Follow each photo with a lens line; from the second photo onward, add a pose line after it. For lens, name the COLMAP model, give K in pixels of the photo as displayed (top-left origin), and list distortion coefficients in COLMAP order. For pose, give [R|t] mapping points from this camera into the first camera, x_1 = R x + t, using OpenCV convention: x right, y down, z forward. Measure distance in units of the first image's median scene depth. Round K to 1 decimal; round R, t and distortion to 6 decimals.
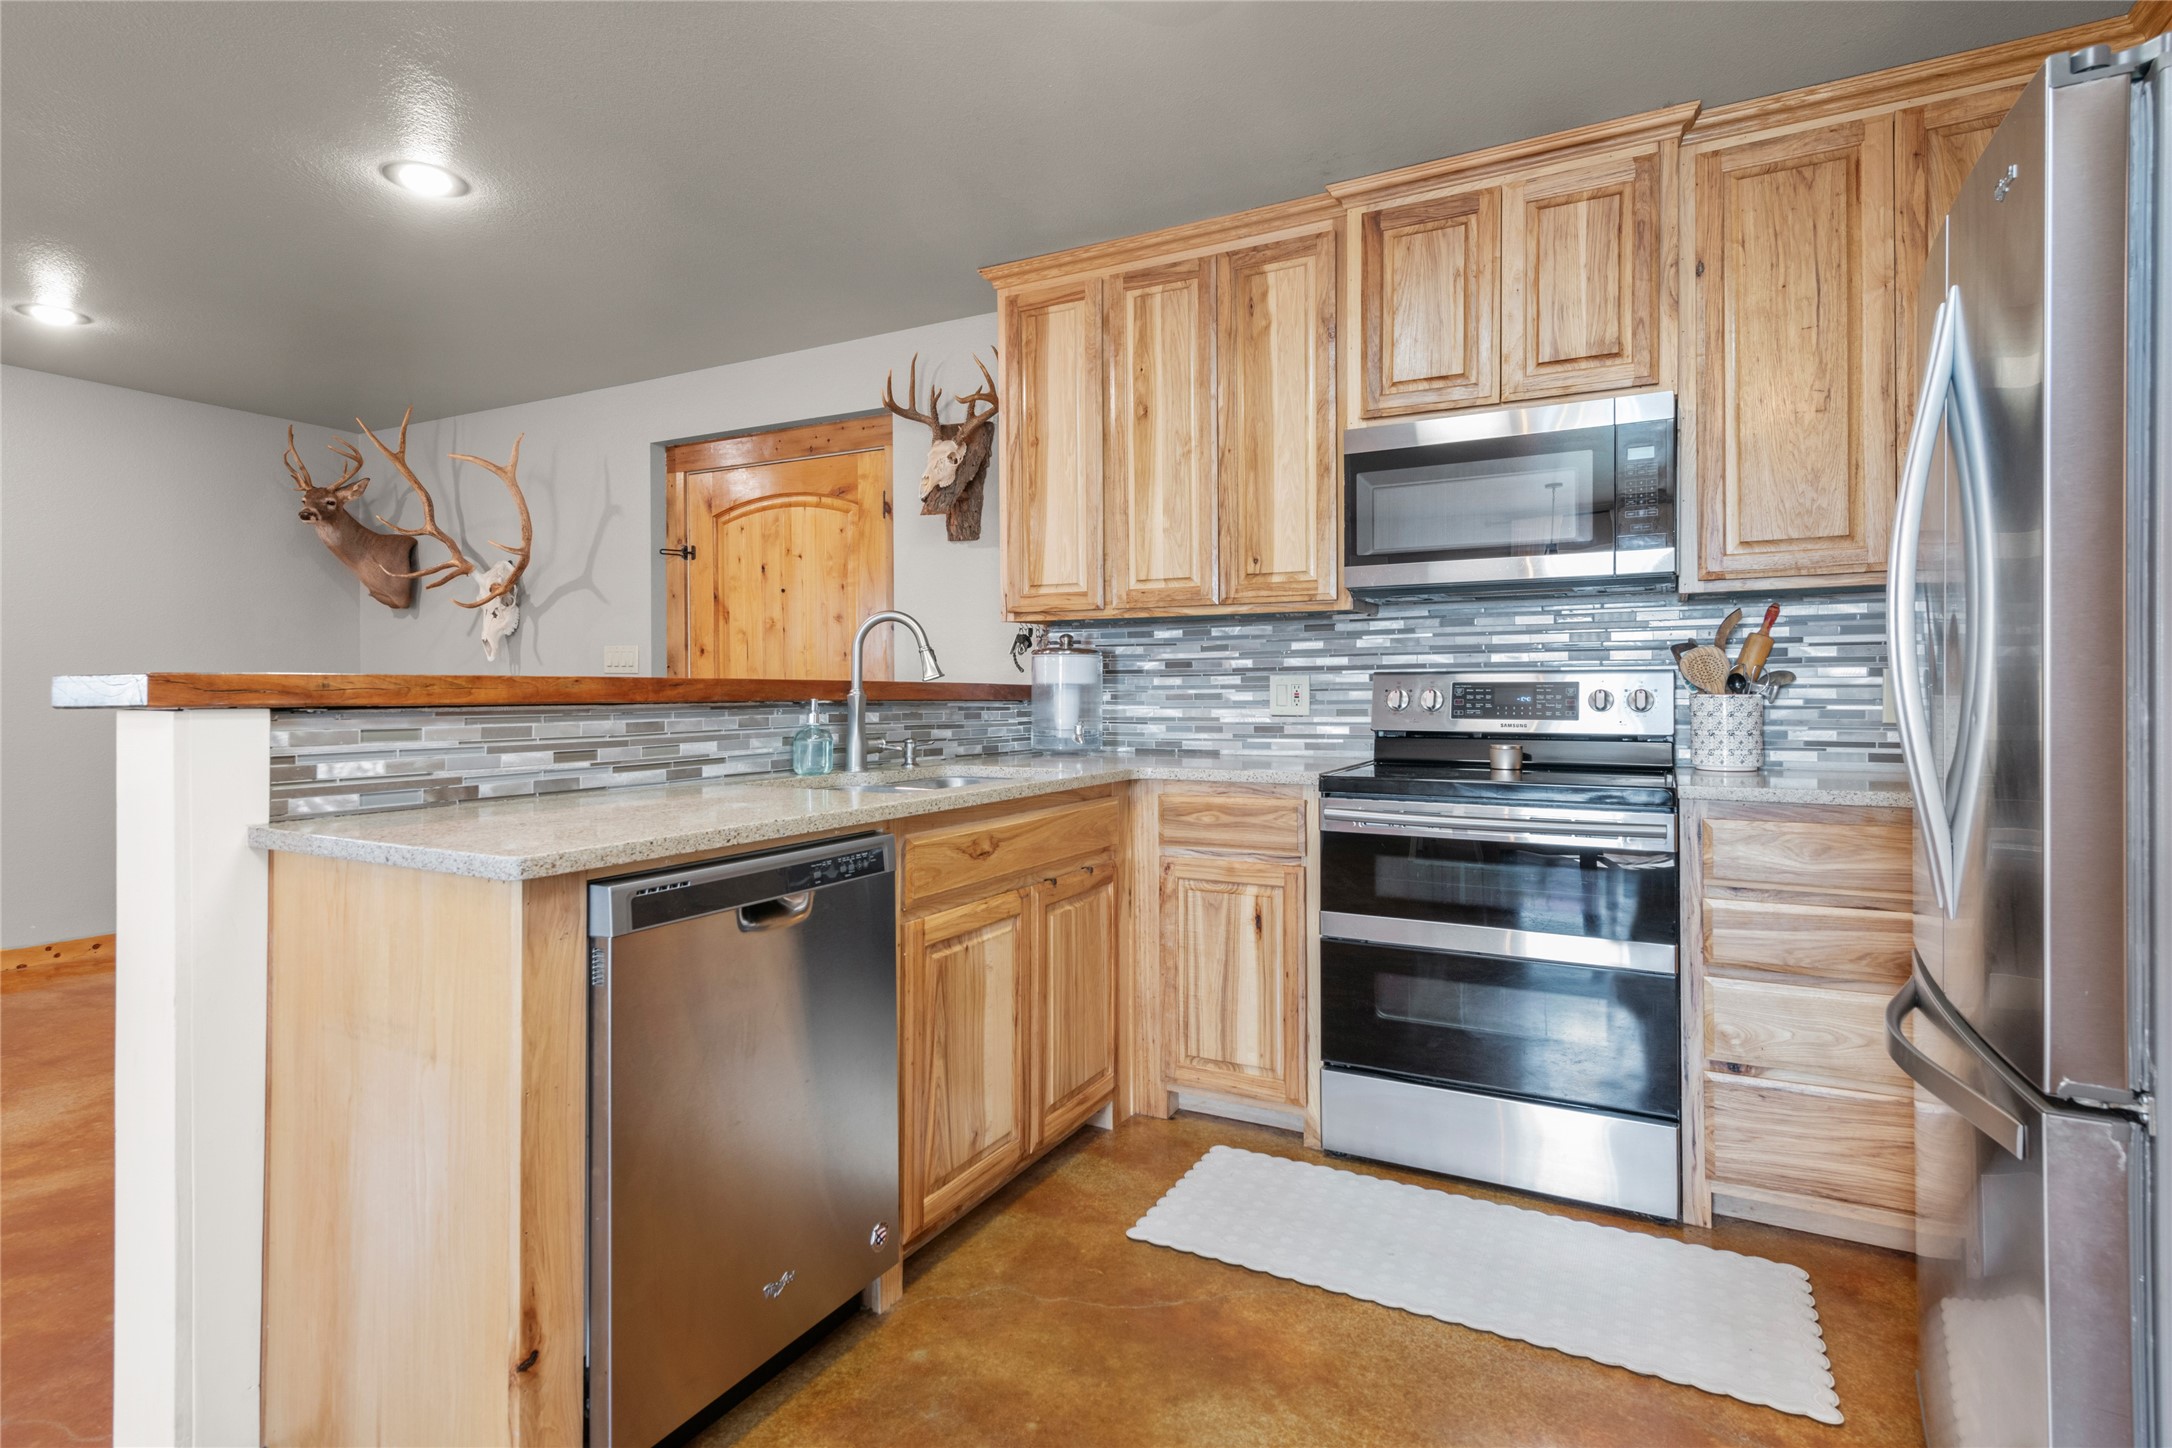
lens RADIAL K [[1082.4, 0, 1091.6], [0, 1082.4, 692.1], [0, 0, 1]] dist [0.014808, -0.000214]
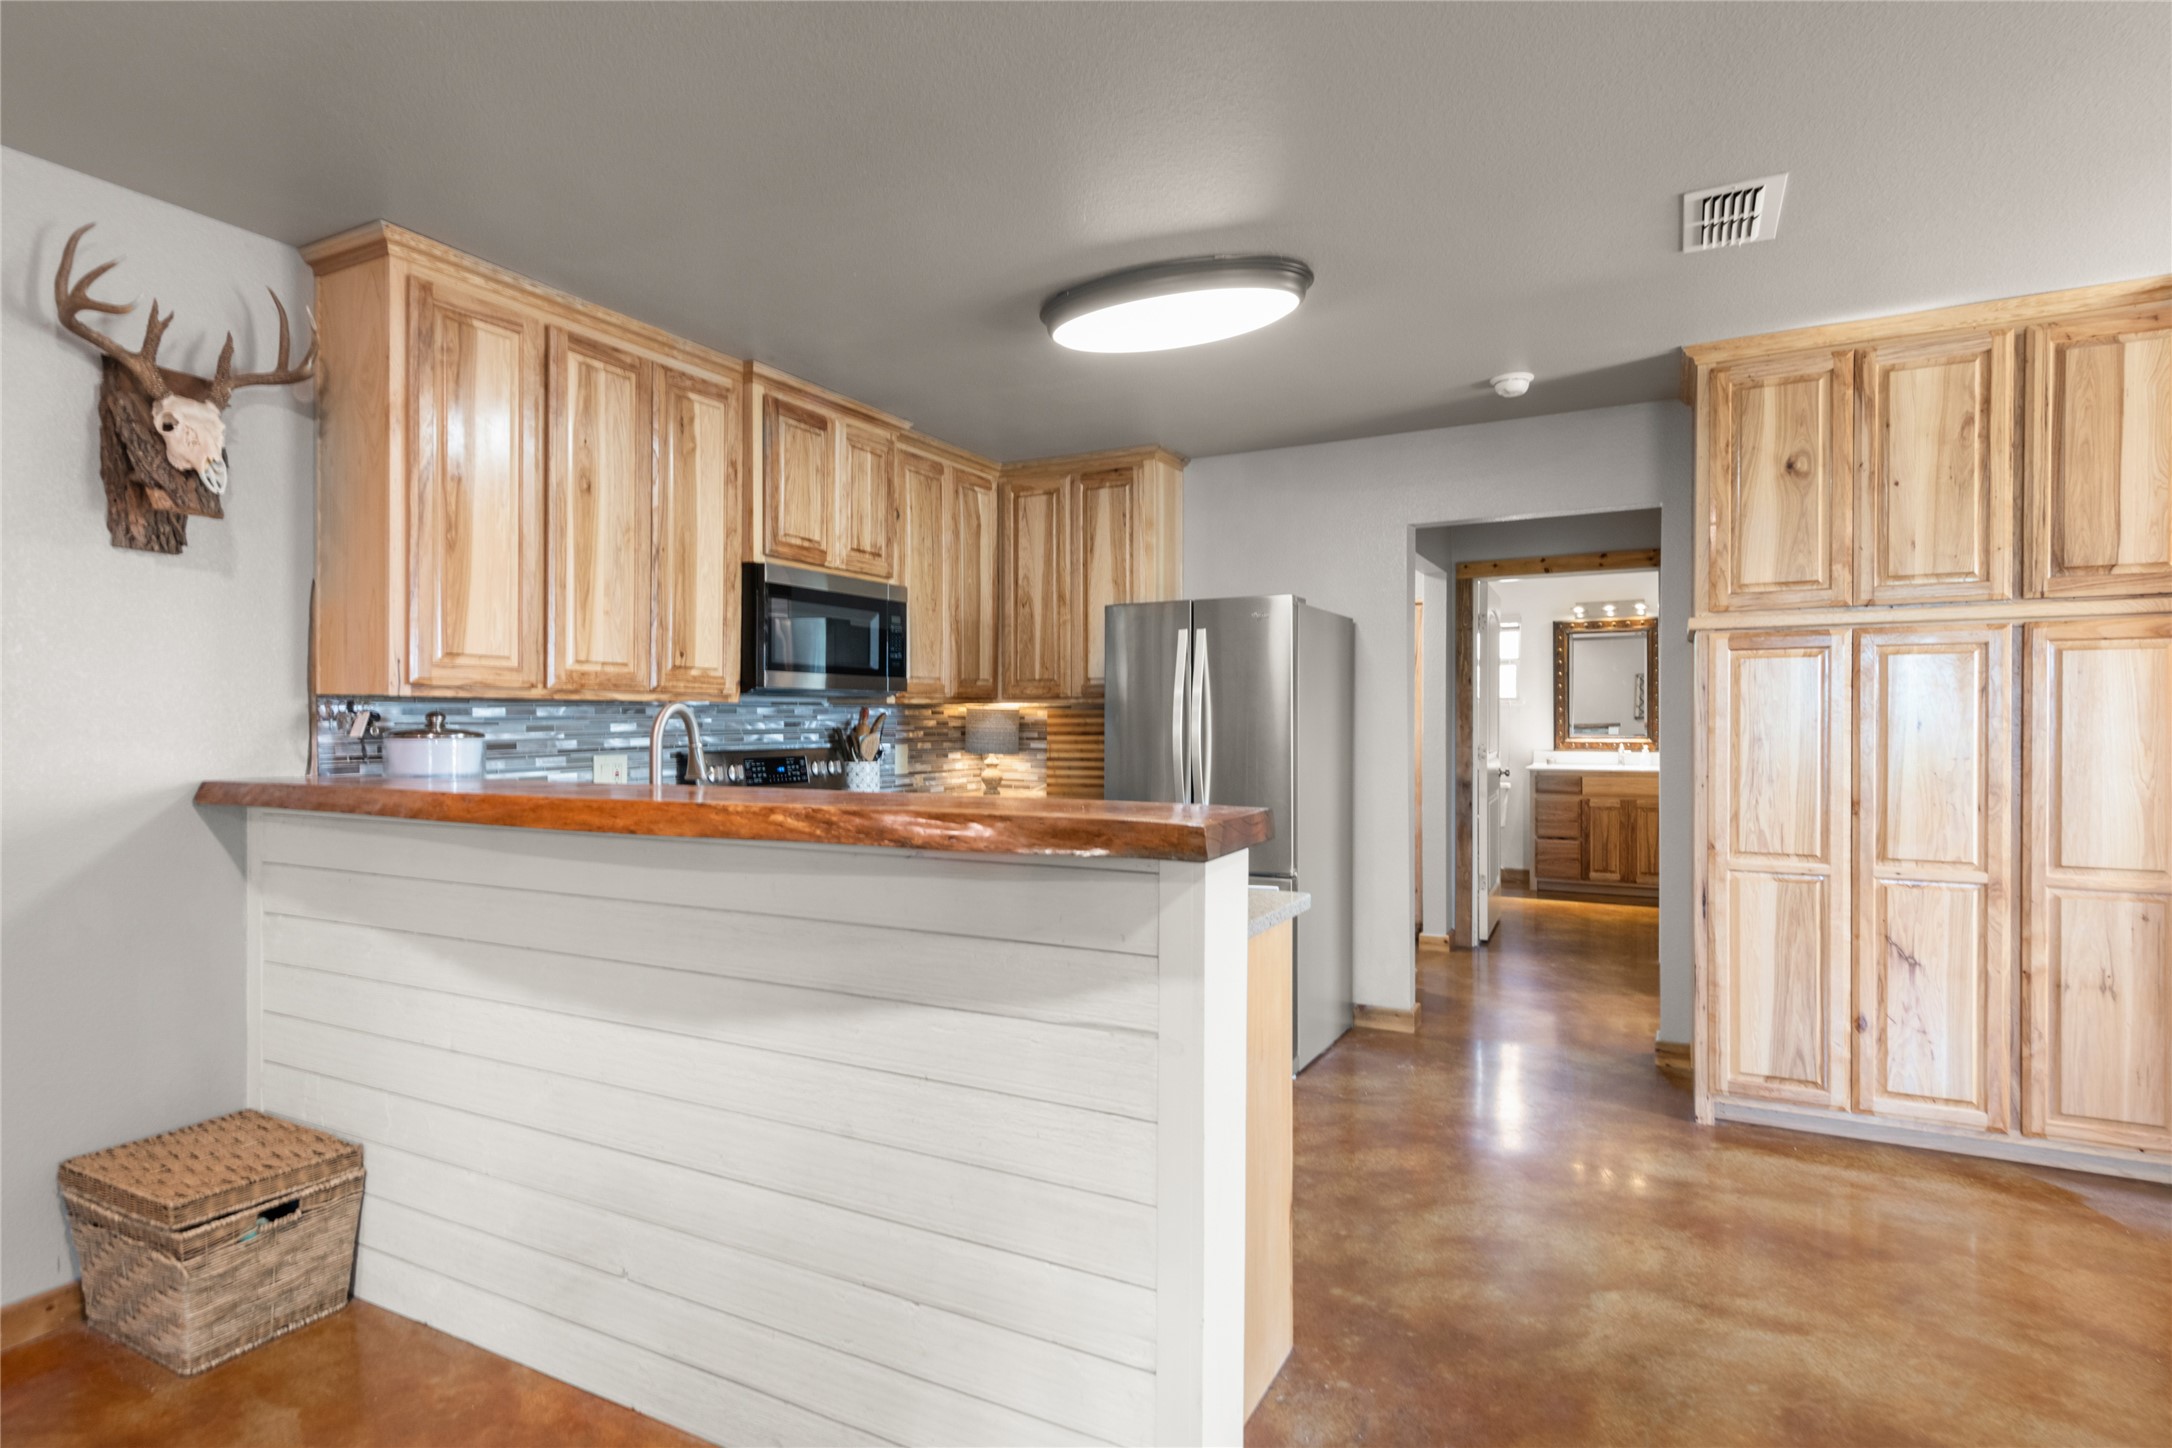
lens RADIAL K [[1088.9, 0, 1098.0], [0, 1088.9, 727.1], [0, 0, 1]] dist [0.009433, -0.000756]
pose [[-0.008119, -0.005061, 0.999954, -1.039523], [0.001542, 0.999986, 0.005074, -0.056293], [-0.999966, 0.001584, -0.008111, 0.627874]]
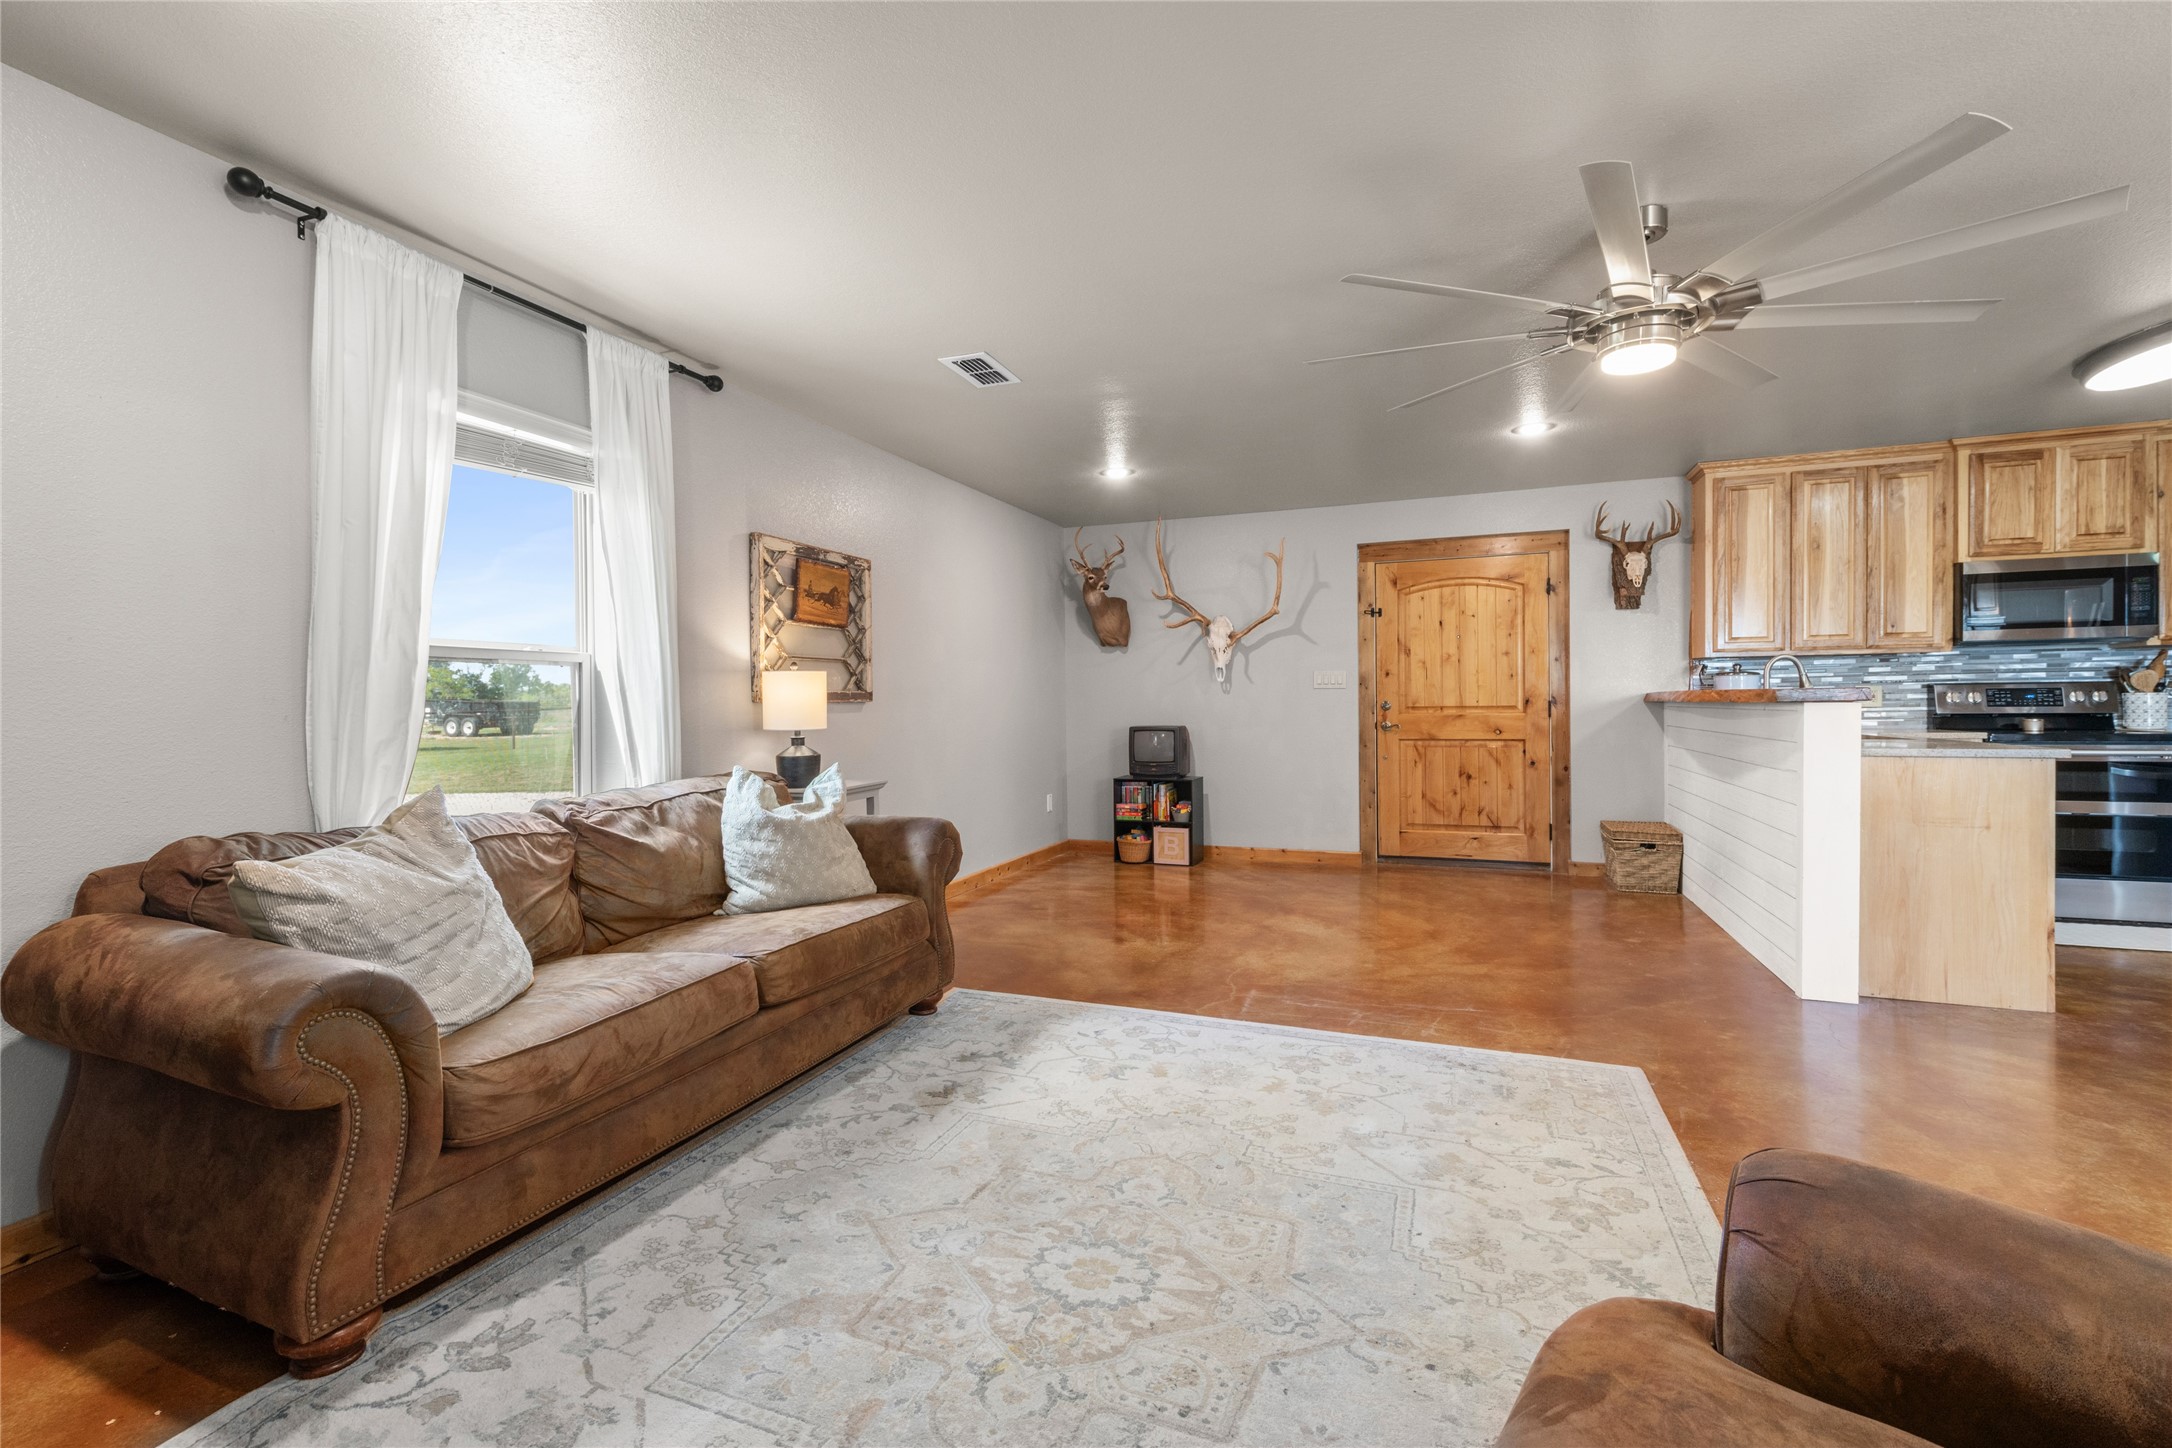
lens RADIAL K [[949.6, 0, 1092.1], [0, 949.6, 712.2], [0, 0, 1]] dist [0.014851, -0.004636]
pose [[0.992615, -0.011262, 0.120787, -1.582583], [0.010154, 0.999901, 0.009787, 0.000716], [-0.120885, -0.008488, 0.992630, -0.561519]]
